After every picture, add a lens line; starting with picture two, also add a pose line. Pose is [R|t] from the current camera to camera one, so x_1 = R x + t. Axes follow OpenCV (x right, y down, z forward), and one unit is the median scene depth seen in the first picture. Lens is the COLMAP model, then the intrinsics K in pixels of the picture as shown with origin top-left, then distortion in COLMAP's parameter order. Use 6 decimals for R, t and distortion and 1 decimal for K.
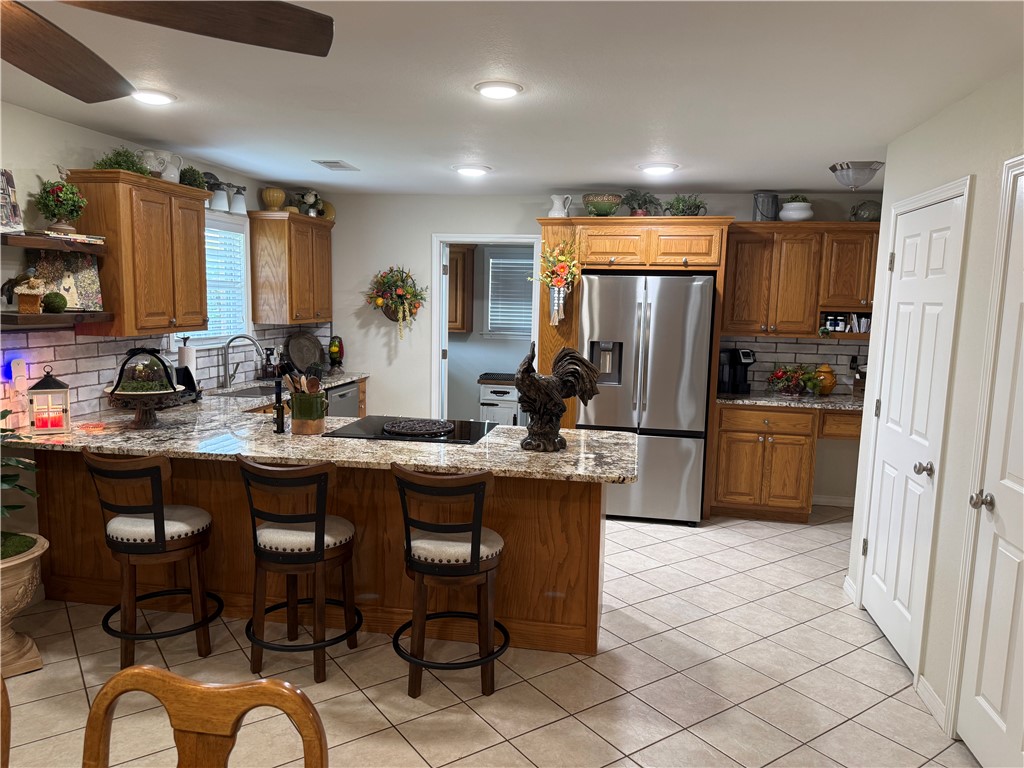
lens RADIAL K [[723.0, 0, 511.8], [0, 723.0, 388.5], [0, 0, 1]] dist [-0.044278, -0.003446]
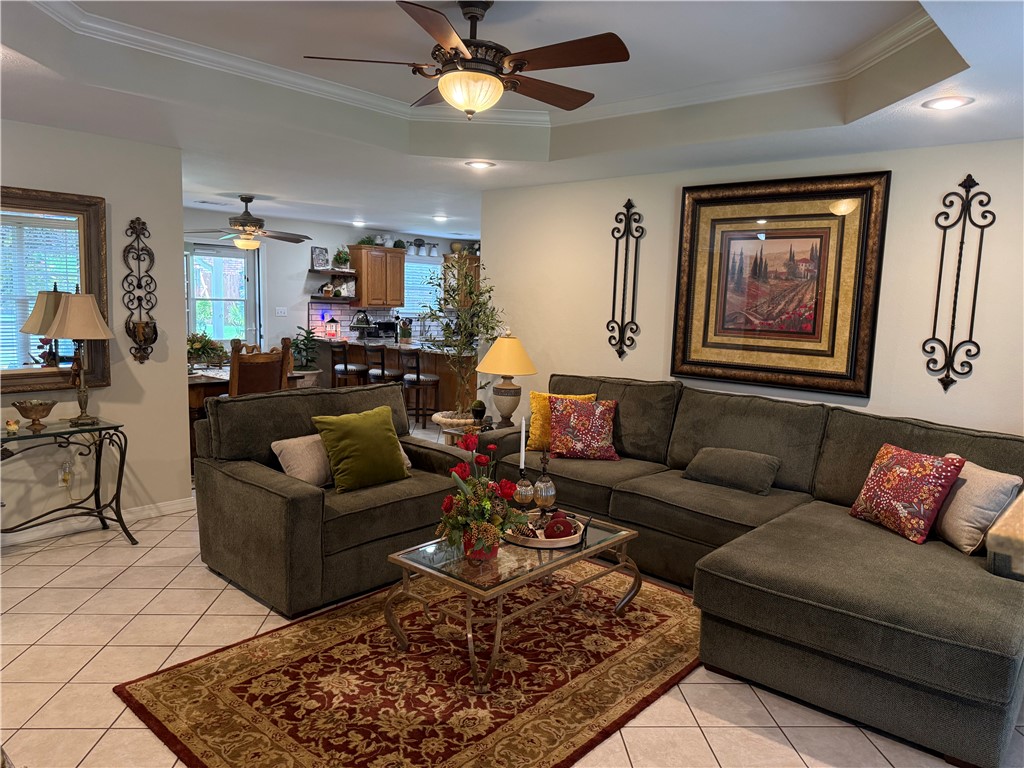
lens RADIAL K [[723.0, 0, 512.3], [0, 723.0, 382.8], [0, 0, 1]] dist [-0.044278, -0.003446]
pose [[0.847365, 0.074189, -0.525803, 1.439344], [-0.086685, 0.996235, 0.000867, 0.165641], [0.523888, 0.044844, 0.850606, -1.032552]]
